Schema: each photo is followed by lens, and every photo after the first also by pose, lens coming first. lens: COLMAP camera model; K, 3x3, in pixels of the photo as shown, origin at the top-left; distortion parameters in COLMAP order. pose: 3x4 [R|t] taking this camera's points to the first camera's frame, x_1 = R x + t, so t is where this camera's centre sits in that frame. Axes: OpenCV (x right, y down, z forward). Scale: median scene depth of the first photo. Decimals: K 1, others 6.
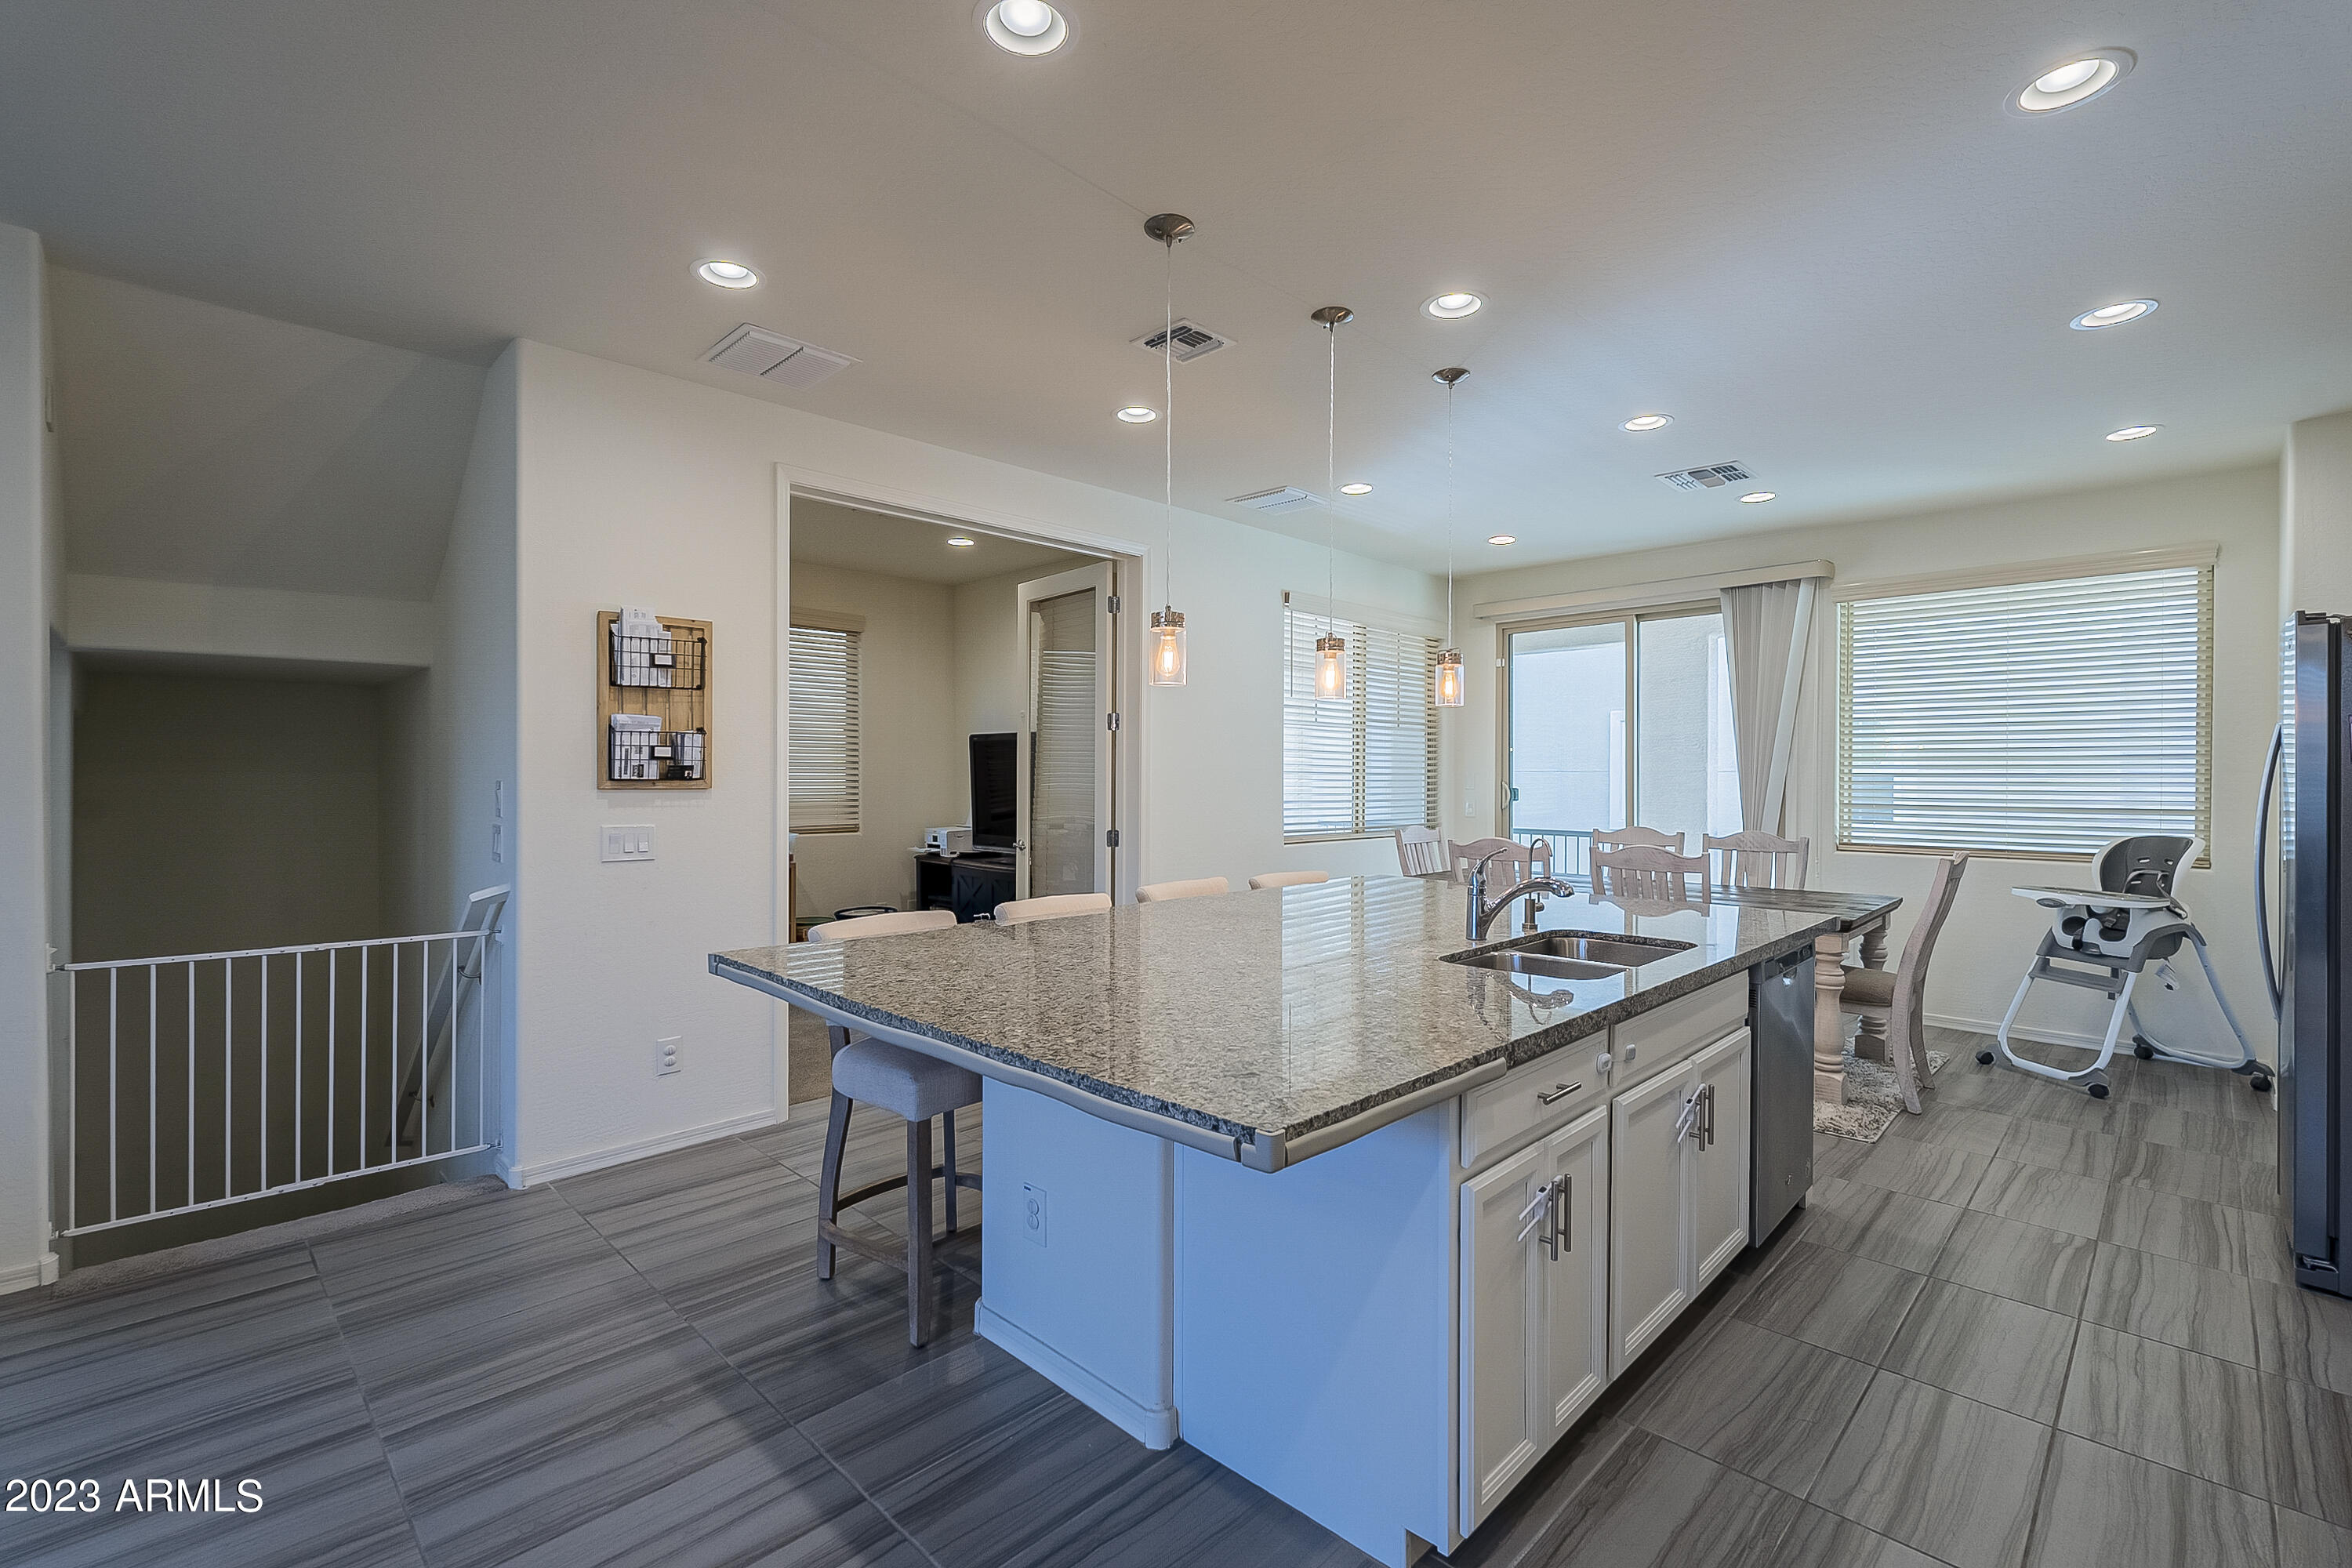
lens RADIAL K [[1034.7, 0, 1175.5], [0, 1034.7, 776.5], [0, 0, 1]] dist [-0.001393, -0.000058]
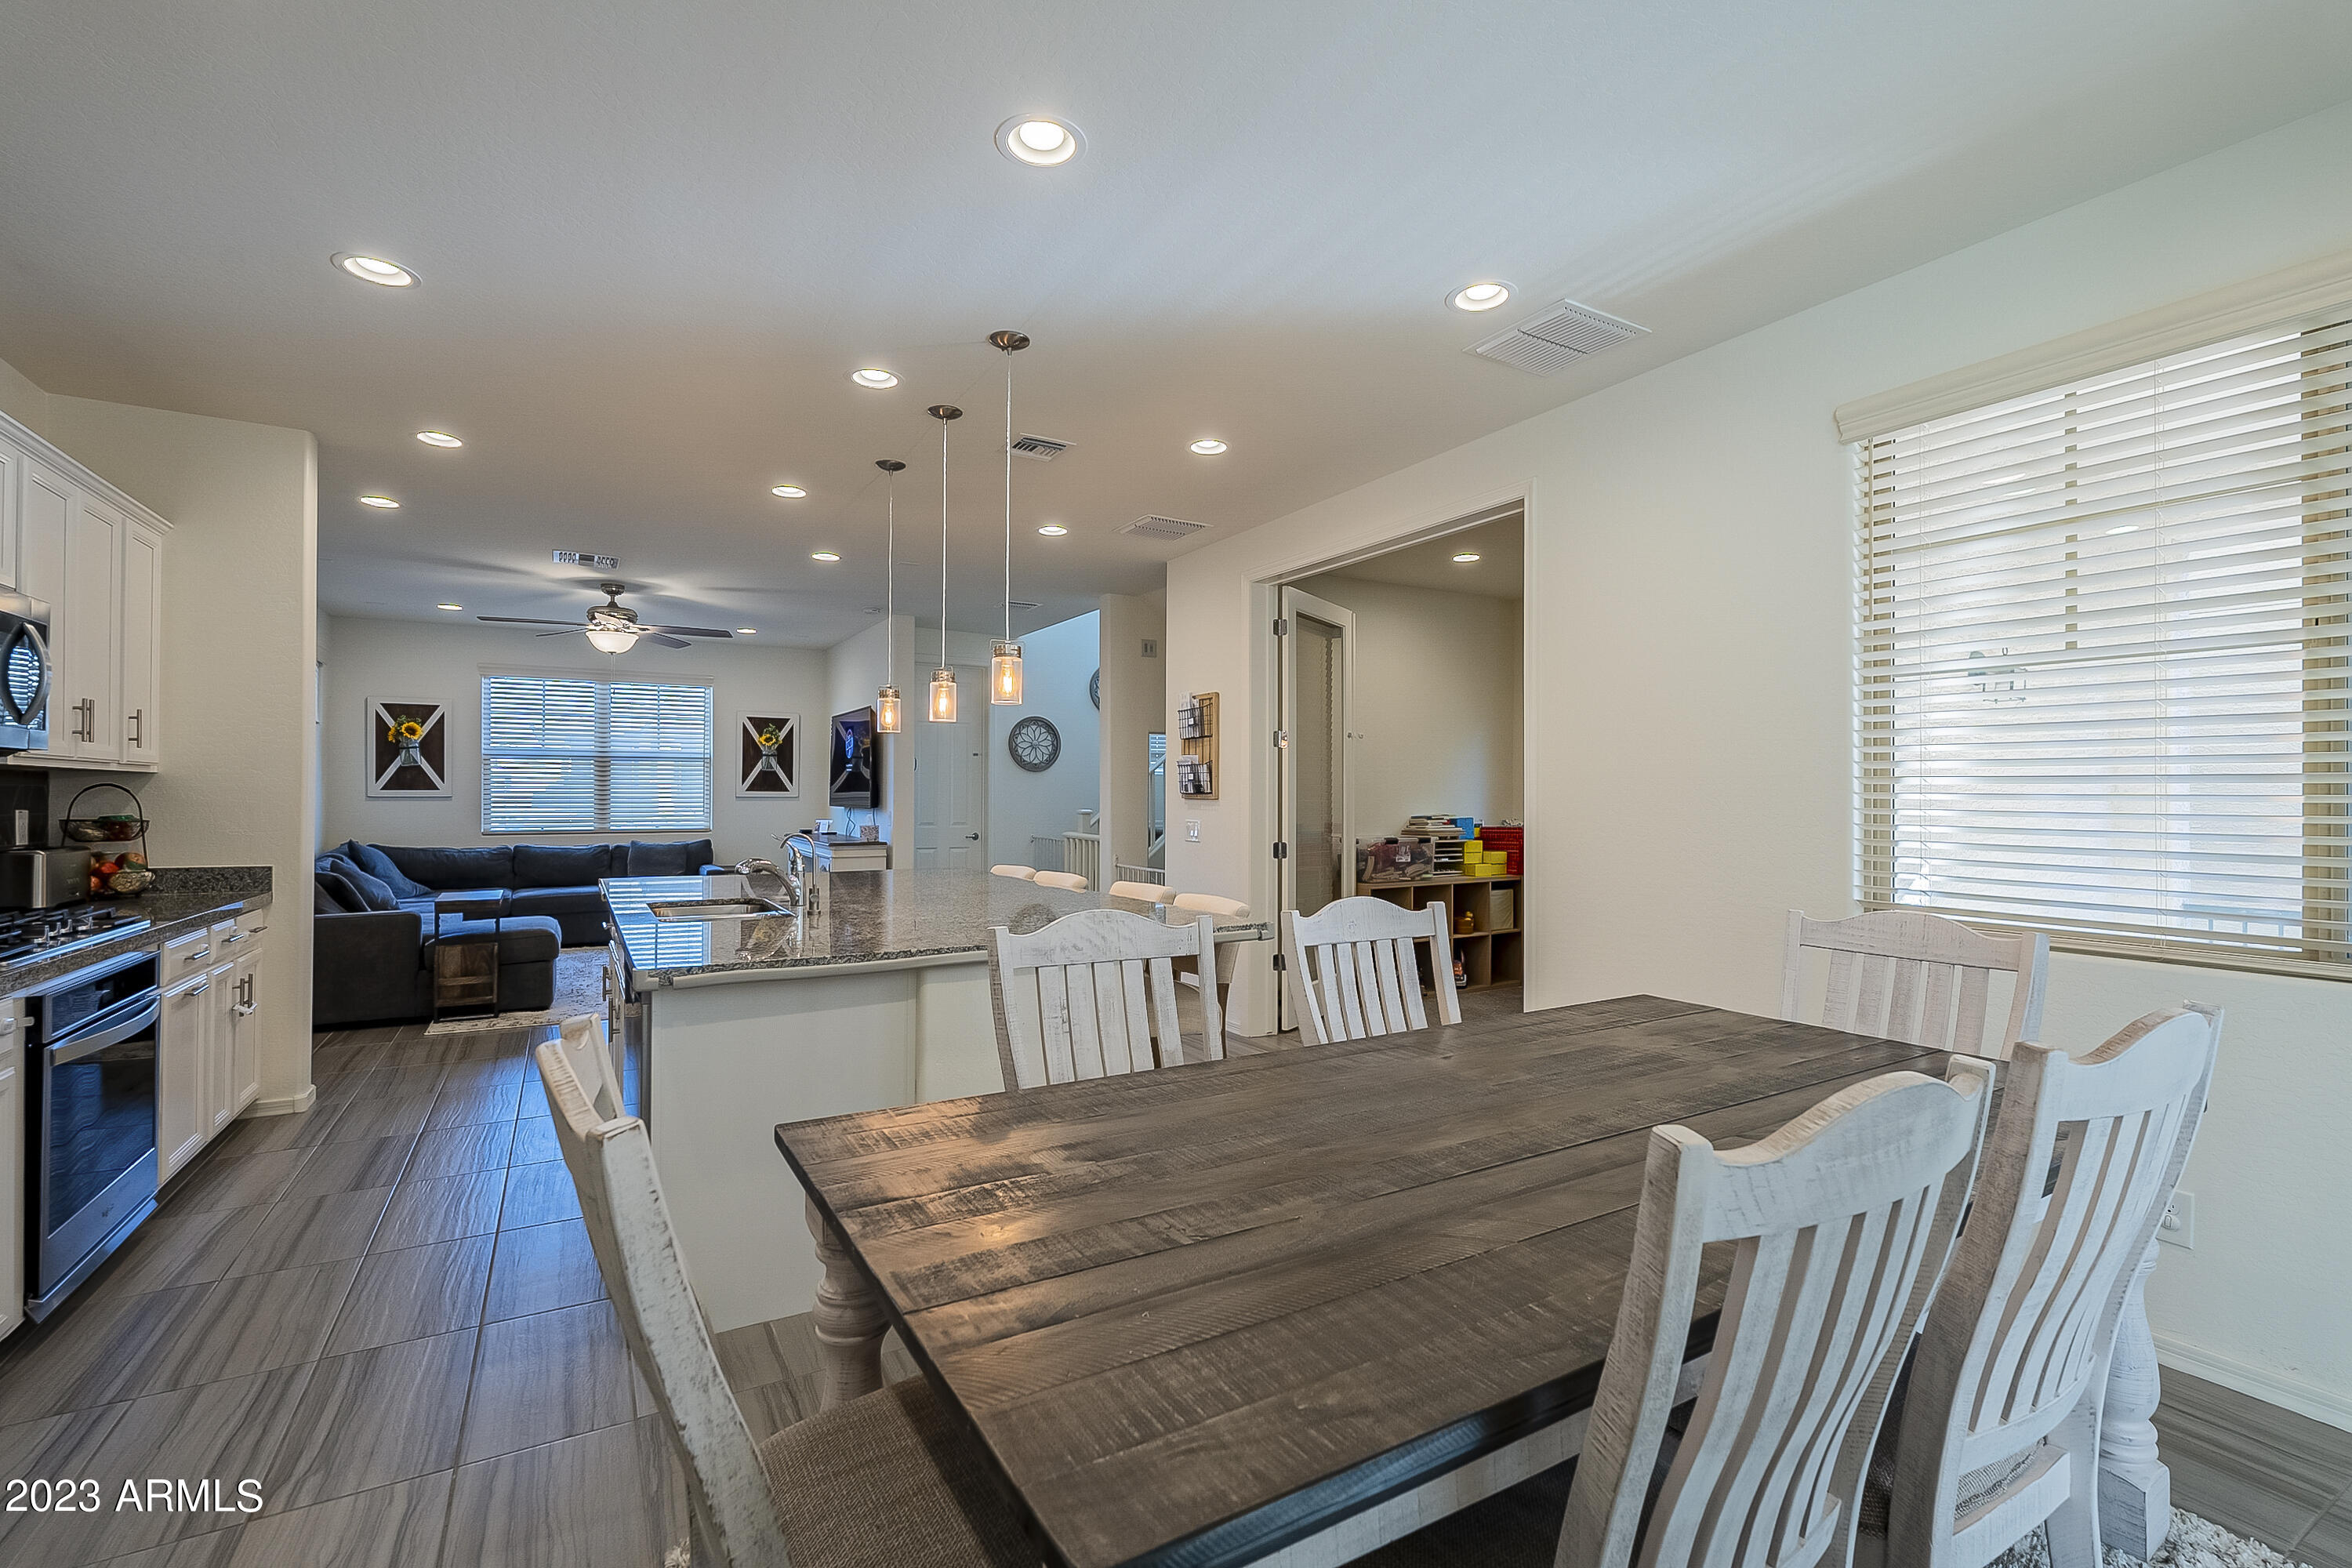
lens RADIAL K [[1034.7, 0, 1179.5], [0, 1034.7, 789.2], [0, 0, 1]] dist [-0.001393, -0.000058]
pose [[-0.252781, -0.012444, -0.967443, 1.125500], [-0.009161, 0.999903, -0.010468, 0.014368], [0.967480, 0.006217, -0.252871, 1.403351]]
